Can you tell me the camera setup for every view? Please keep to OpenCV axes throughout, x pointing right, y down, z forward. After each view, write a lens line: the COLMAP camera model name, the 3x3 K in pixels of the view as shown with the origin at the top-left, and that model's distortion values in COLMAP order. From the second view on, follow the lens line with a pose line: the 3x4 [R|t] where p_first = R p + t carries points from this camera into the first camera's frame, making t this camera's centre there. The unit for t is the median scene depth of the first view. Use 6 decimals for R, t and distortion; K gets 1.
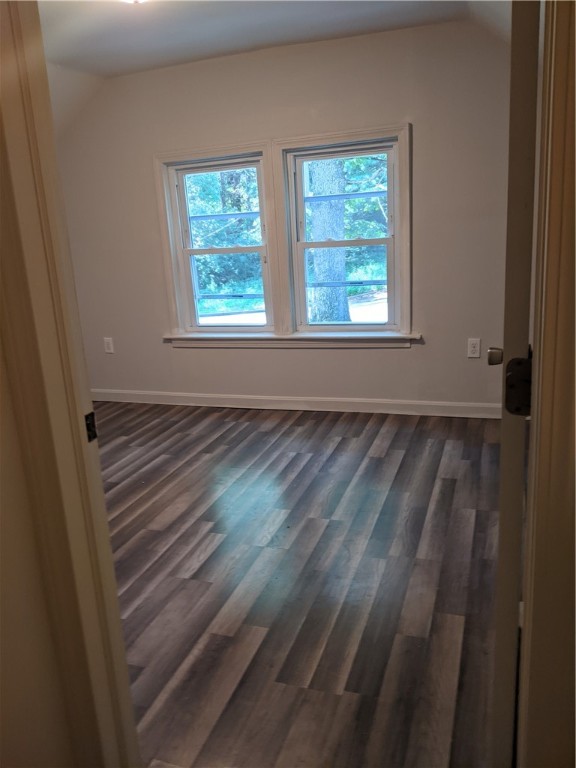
lens RADIAL K [[610.0, 0, 260.6], [0, 610.0, 371.9], [0, 0, 1]] dist [0.038008, -0.085649]
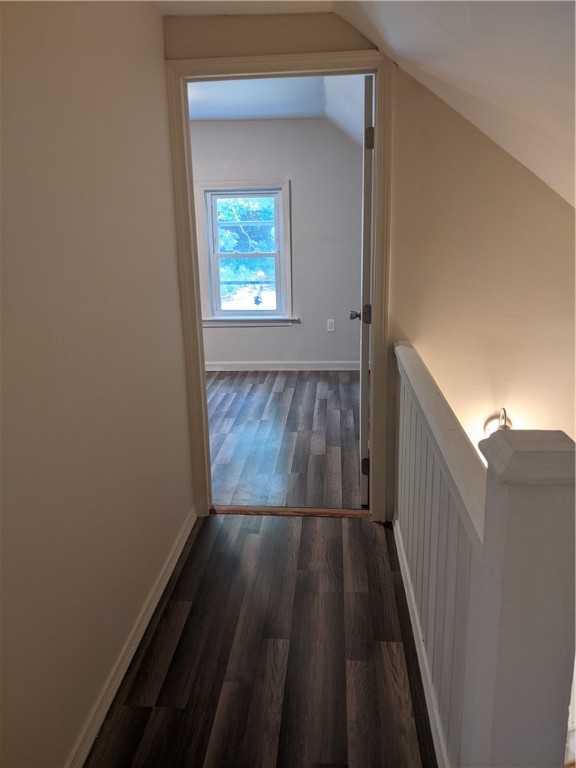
lens RADIAL K [[610.0, 0, 288.6], [0, 610.0, 384.8], [0, 0, 1]] dist [0.038008, -0.085649]
pose [[0.954568, -0.031958, 0.296275, -0.244309], [0.027397, 0.999434, 0.019535, 0.086778], [-0.296732, -0.010530, 0.954903, -0.506237]]
